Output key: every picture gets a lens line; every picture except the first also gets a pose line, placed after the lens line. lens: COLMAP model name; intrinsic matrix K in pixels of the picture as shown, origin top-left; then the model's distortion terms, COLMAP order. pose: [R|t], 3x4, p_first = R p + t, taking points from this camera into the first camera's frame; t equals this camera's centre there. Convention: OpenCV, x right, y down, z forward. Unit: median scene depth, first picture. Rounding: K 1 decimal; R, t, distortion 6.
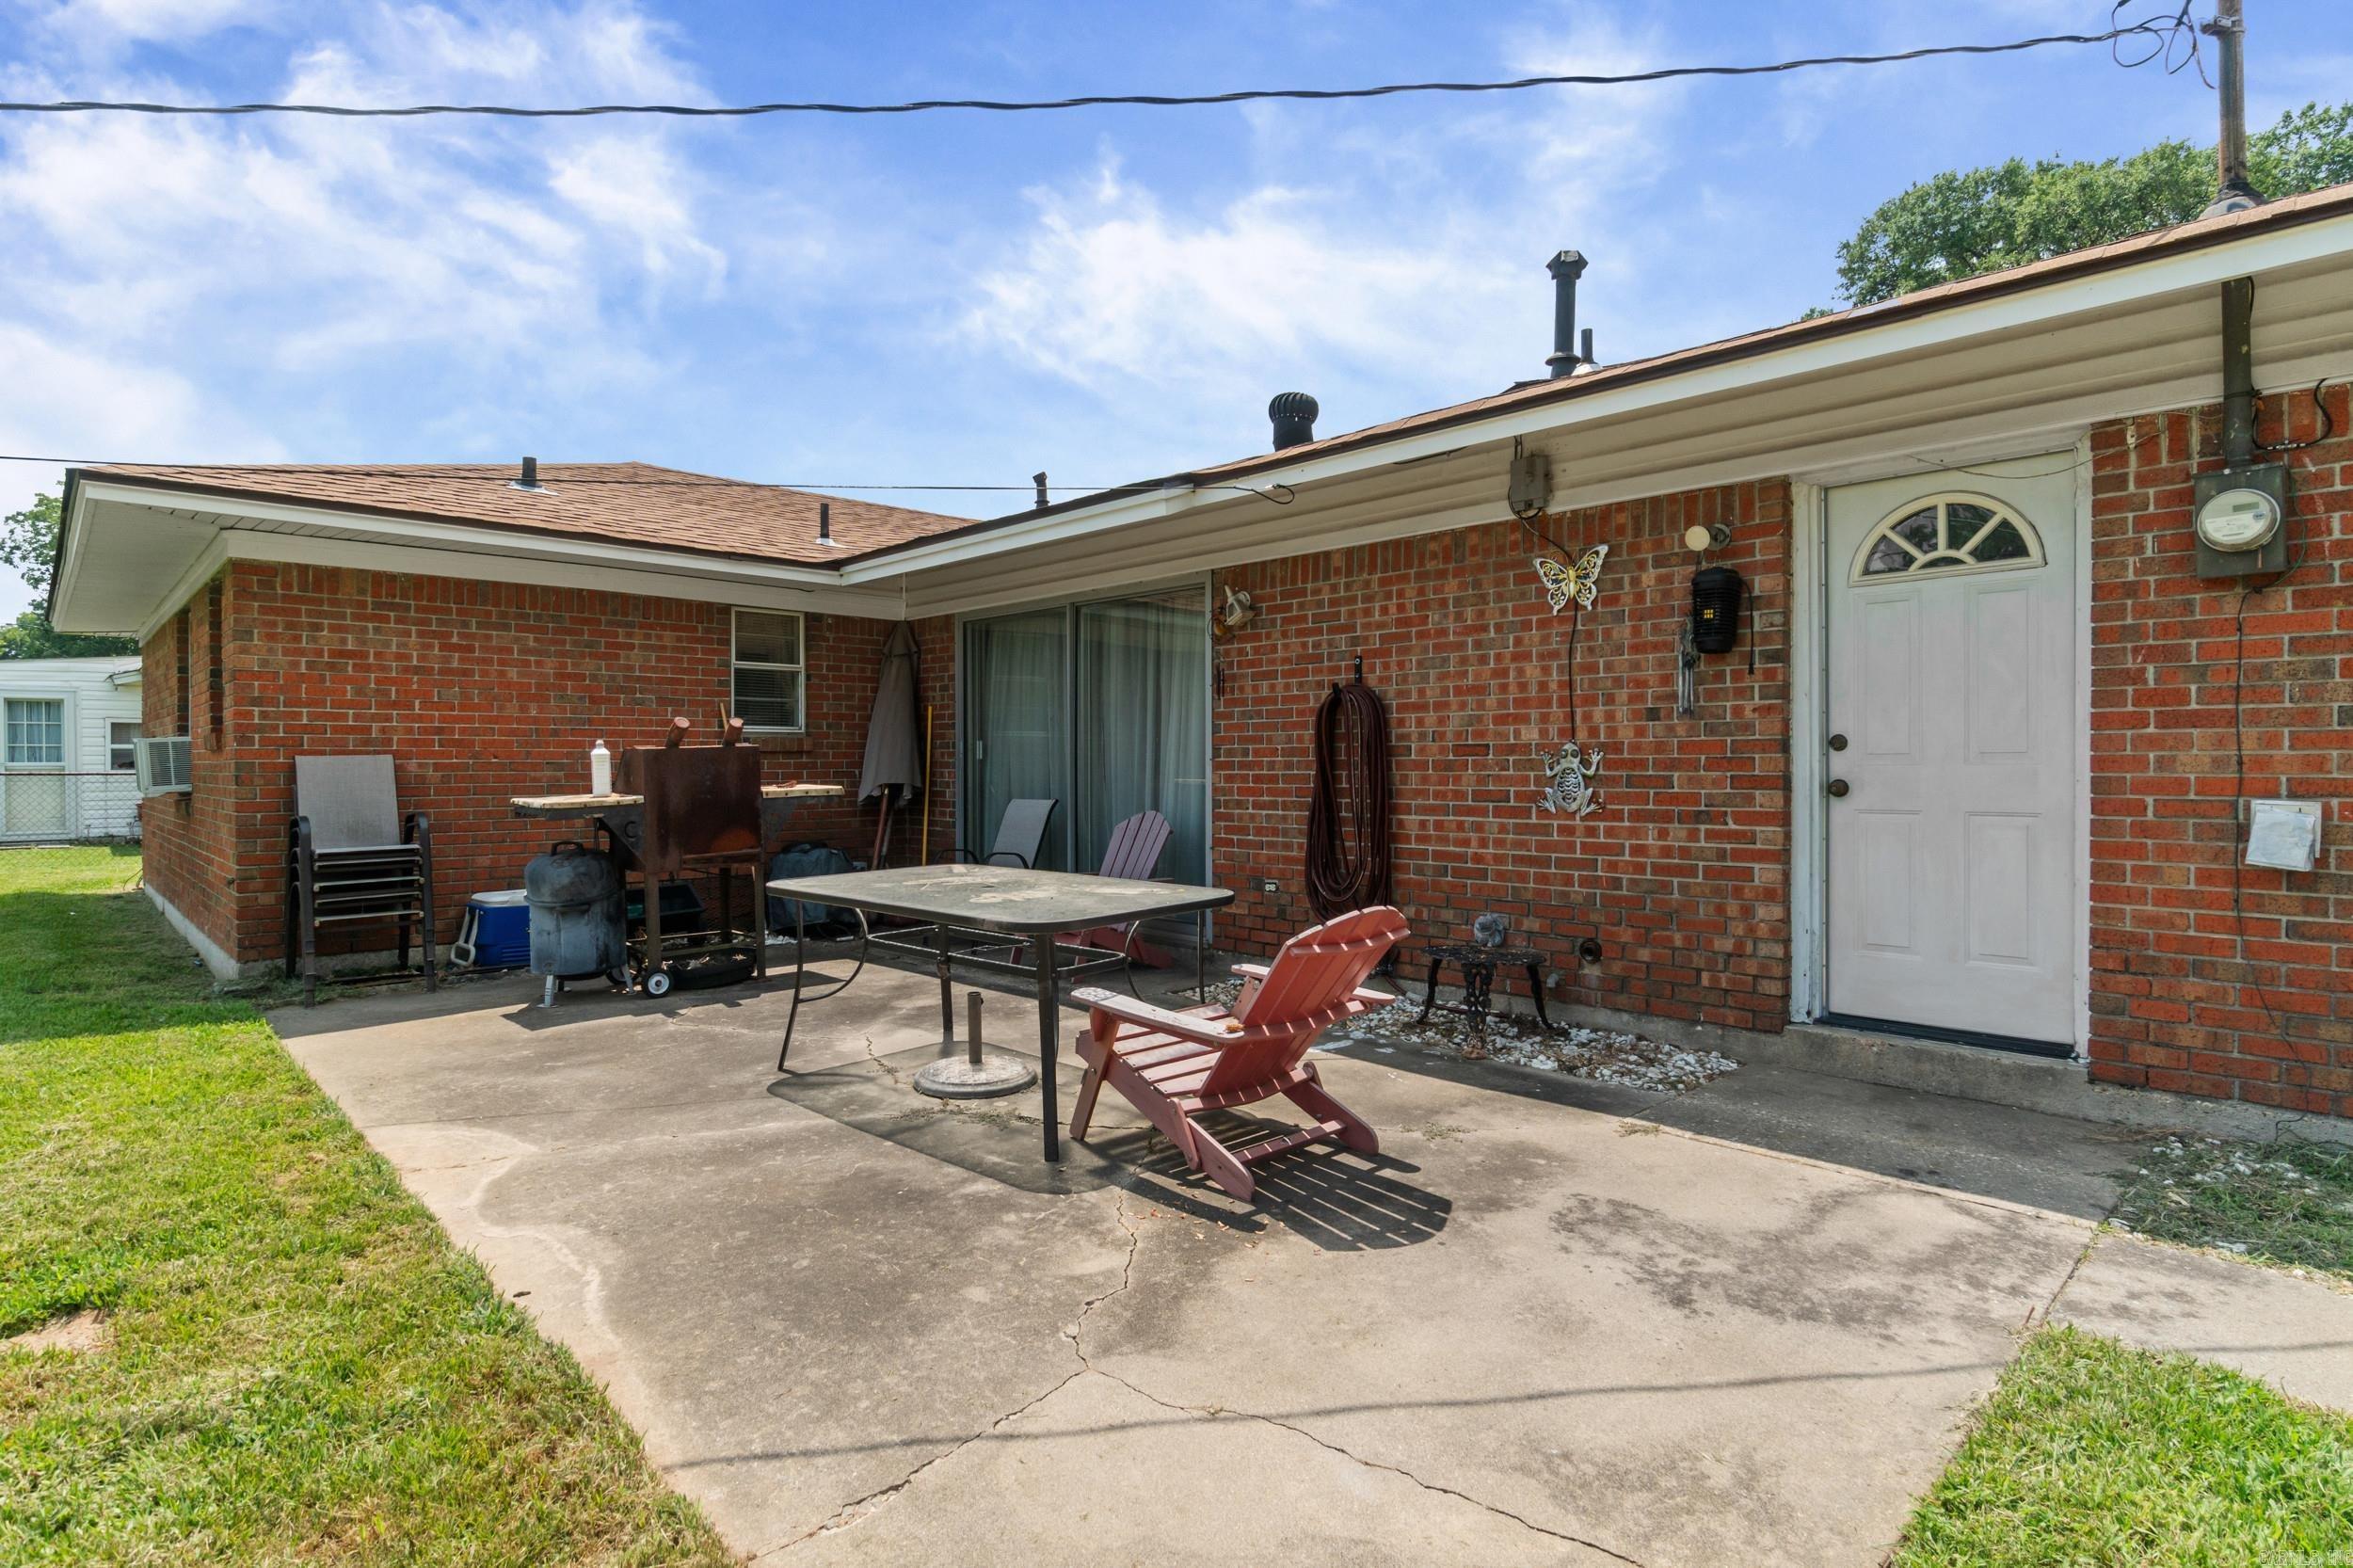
lens RADIAL K [[1190.8, 0, 1176.5], [0, 1190.8, 784.0], [0, 0, 1]] dist [-0.004036, -0.000021]
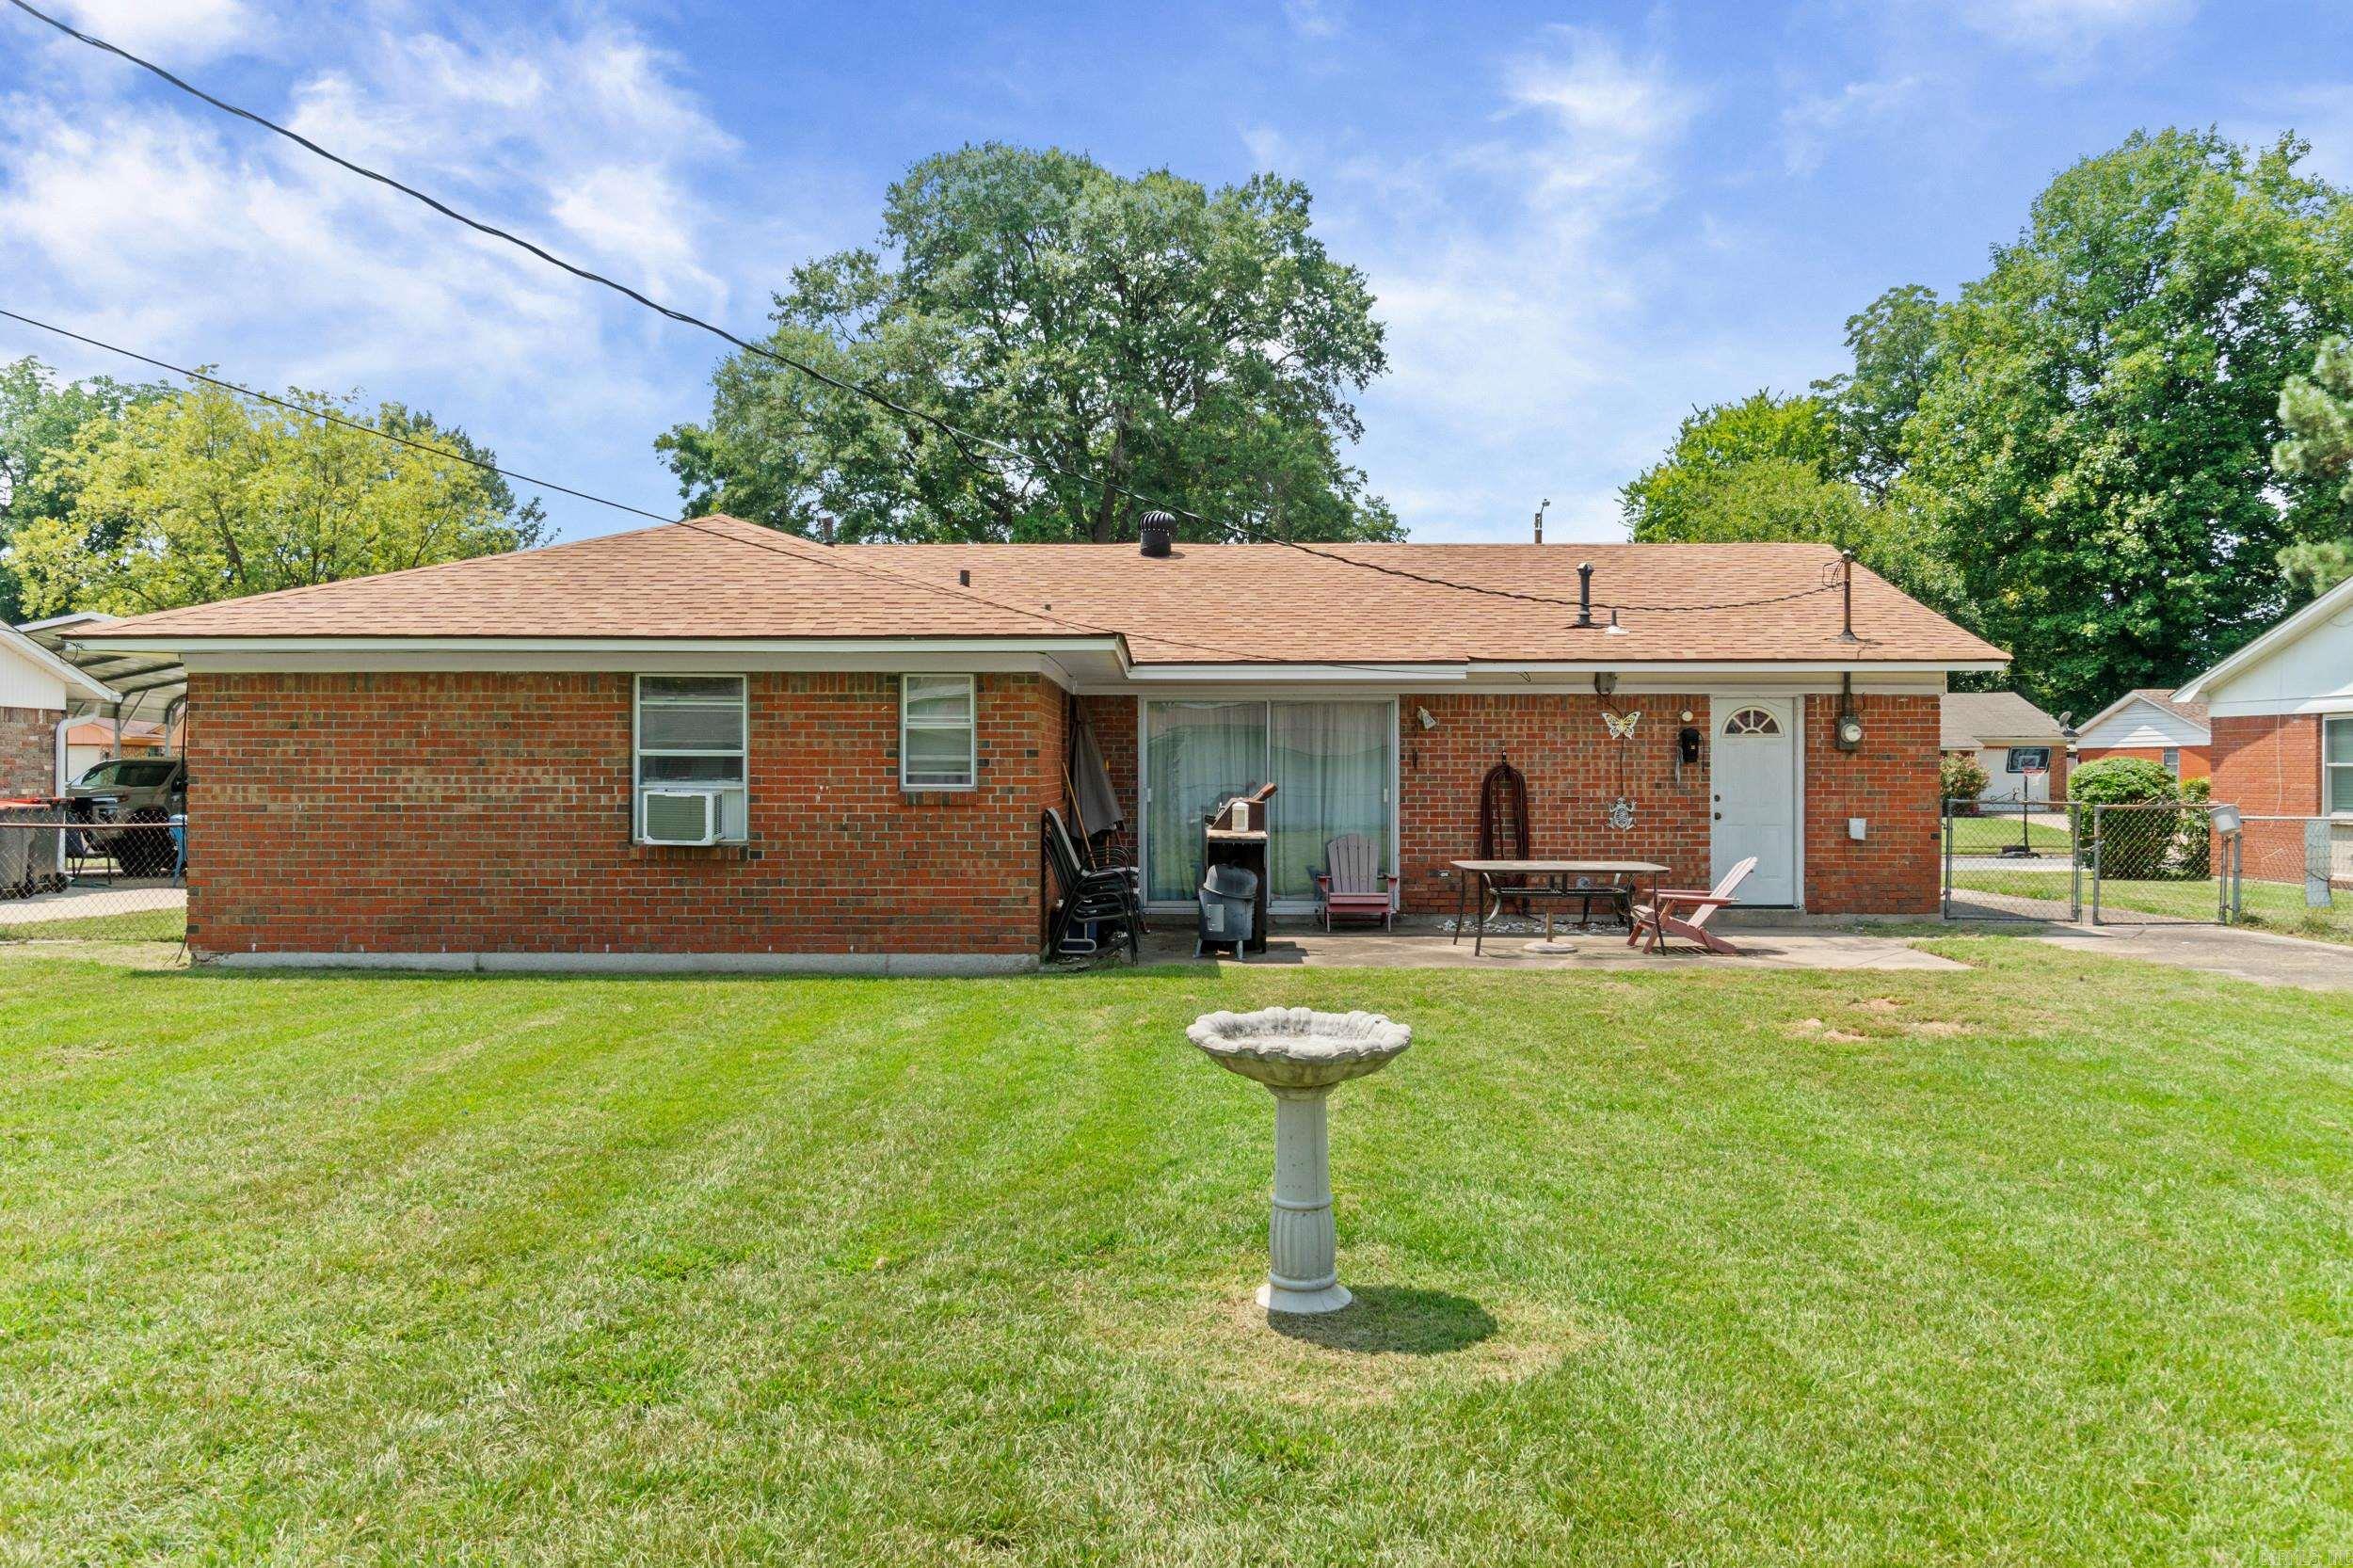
lens RADIAL K [[1811.5, 0, 1176.5], [0, 1811.5, 784.0], [0, 0, 1]] dist [0.002519, 0.002942]
pose [[0.700442, 0.000381, 0.713710, -2.753640], [0.009598, 0.999904, -0.009953, -0.034526], [-0.713645, 0.013822, 0.700371, -0.810279]]
